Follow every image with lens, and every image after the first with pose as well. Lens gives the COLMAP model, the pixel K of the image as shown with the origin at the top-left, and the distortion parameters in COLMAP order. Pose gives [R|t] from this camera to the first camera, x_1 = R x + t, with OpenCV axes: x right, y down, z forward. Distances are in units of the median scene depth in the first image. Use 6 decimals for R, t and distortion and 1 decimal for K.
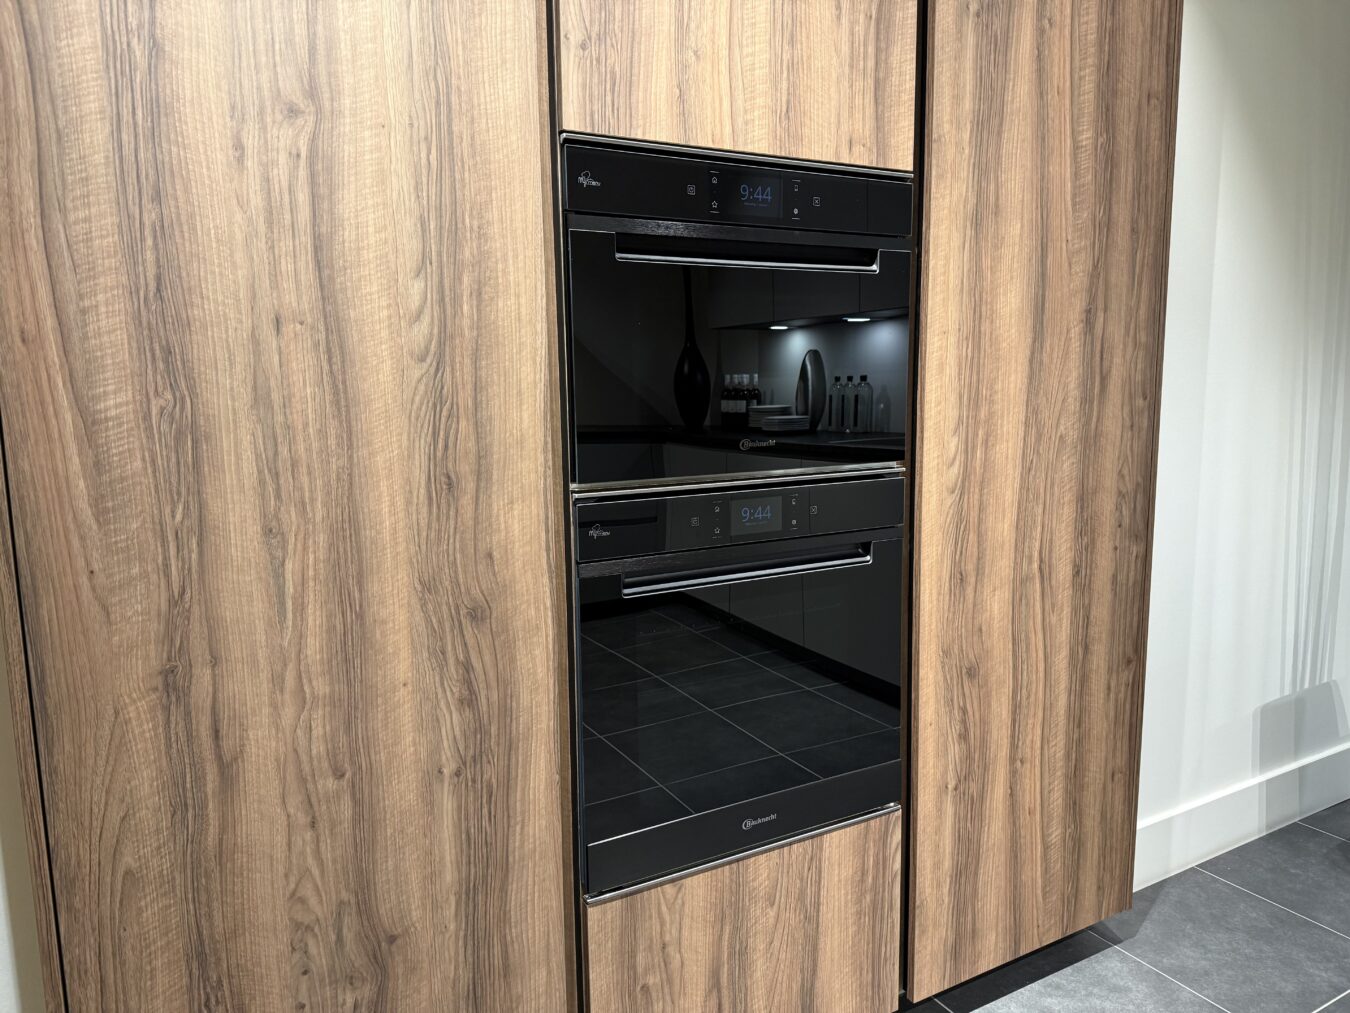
lens RADIAL K [[937.5, 0, 676.2], [0, 937.5, 509.2], [0, 0, 1]] dist [0.119034, -0.174719]
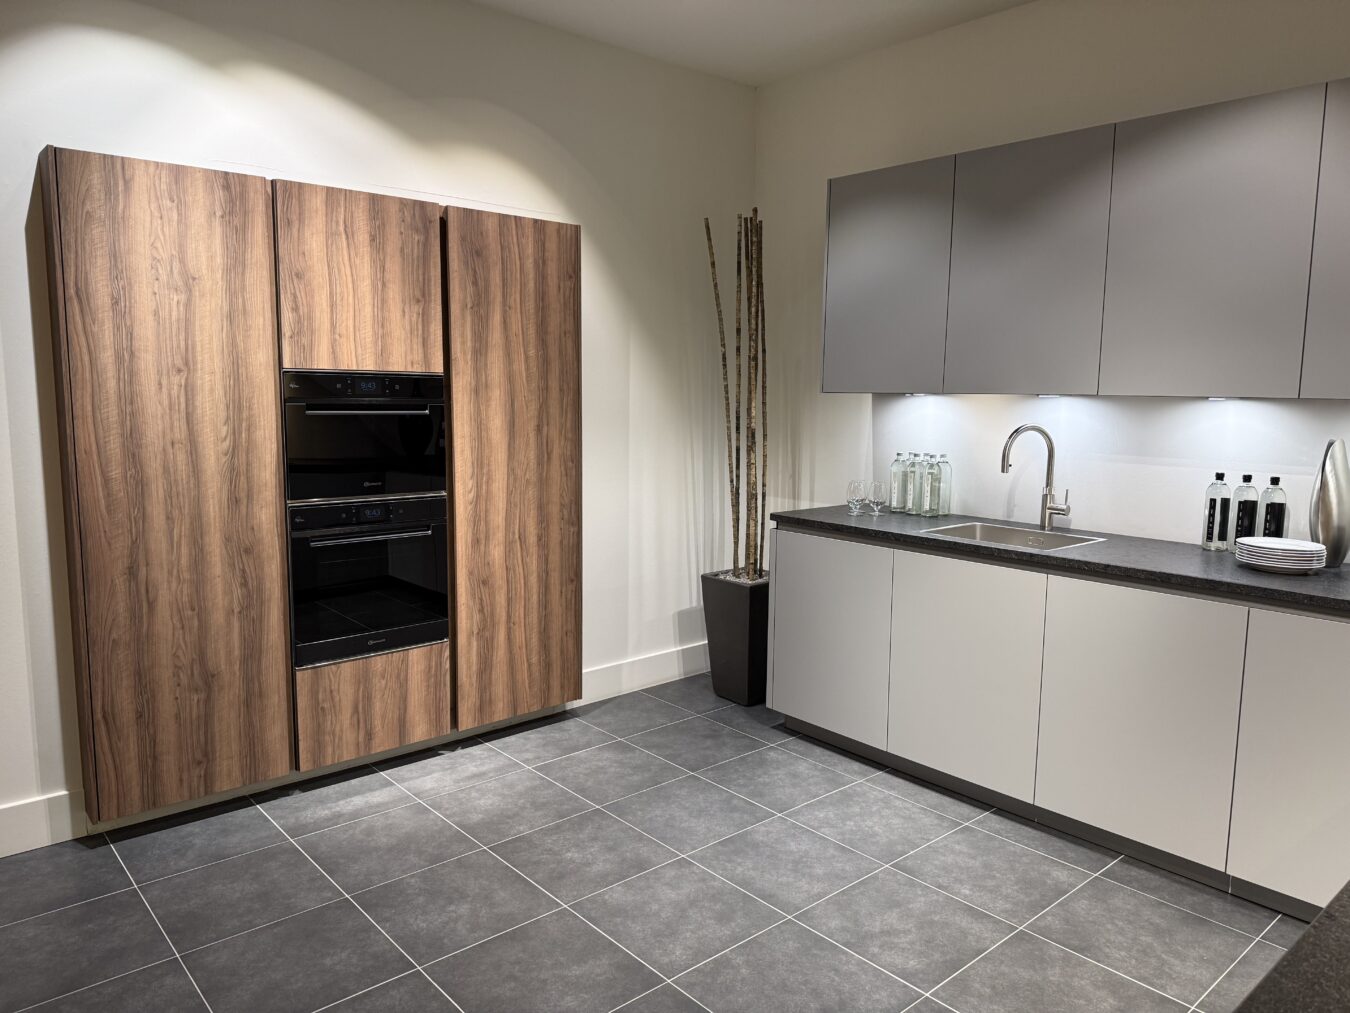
lens RADIAL K [[942.3, 0, 675.0], [0, 942.3, 506.5], [0, 0, 1]] dist [0.141181, -0.245114]
pose [[0.976846, -0.002374, 0.213931, 0.335688], [0.006065, 0.999844, -0.016600, 0.036331], [-0.213858, 0.017514, 0.976708, -1.651618]]
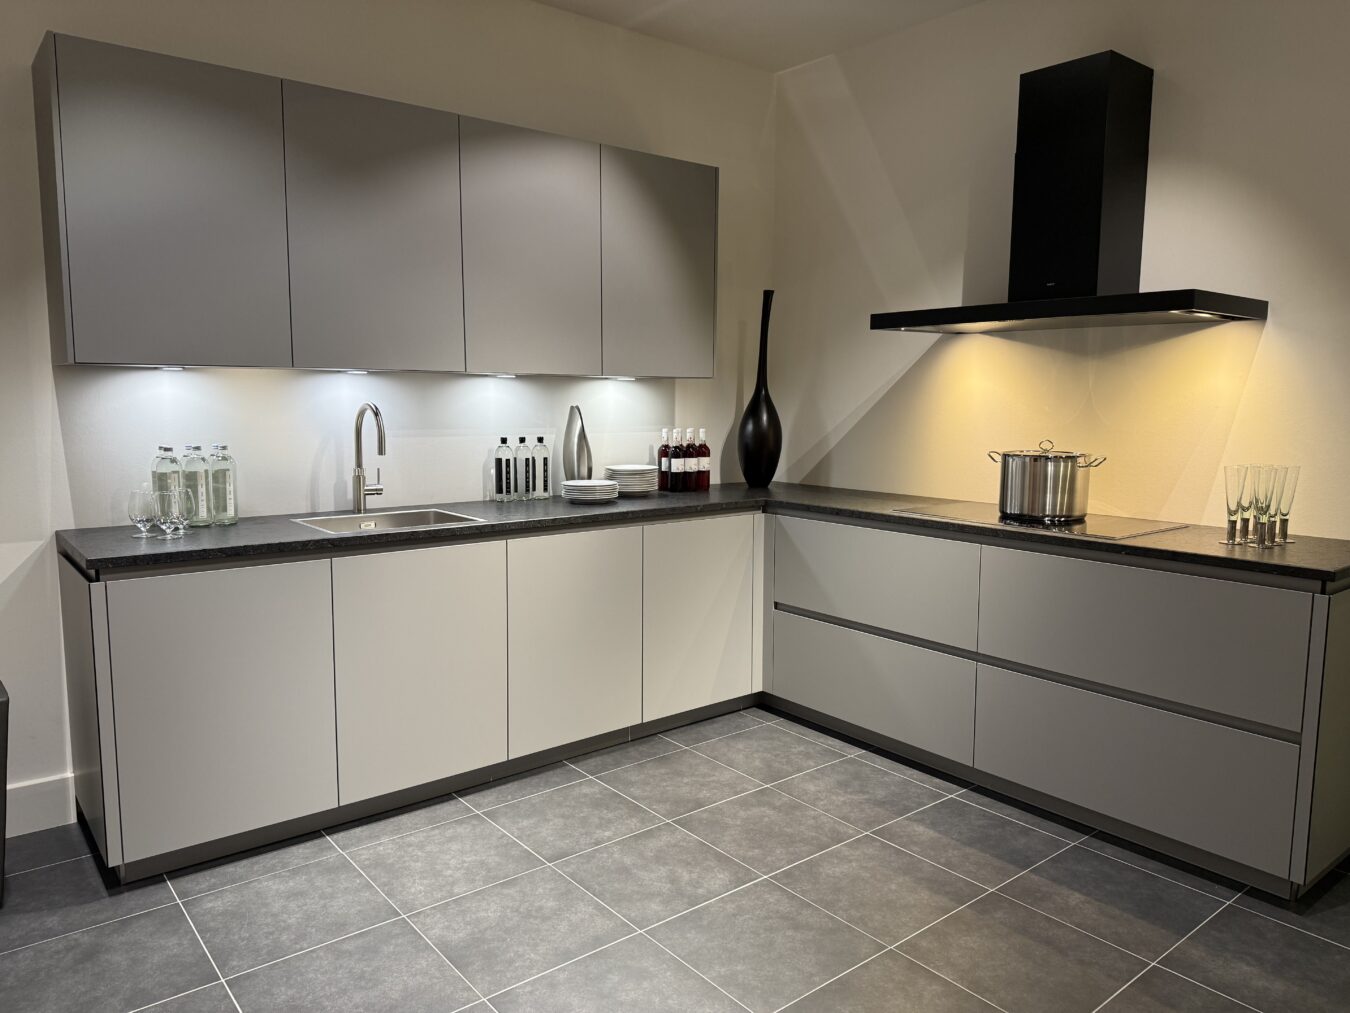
lens RADIAL K [[945.2, 0, 676.9], [0, 945.2, 499.8], [0, 0, 1]] dist [0.118408, -0.178802]
pose [[-0.173100, -0.097883, 0.980028, -0.744466], [0.135764, 0.983179, 0.122178, -0.172536], [-0.975502, 0.154201, -0.156899, 0.354430]]
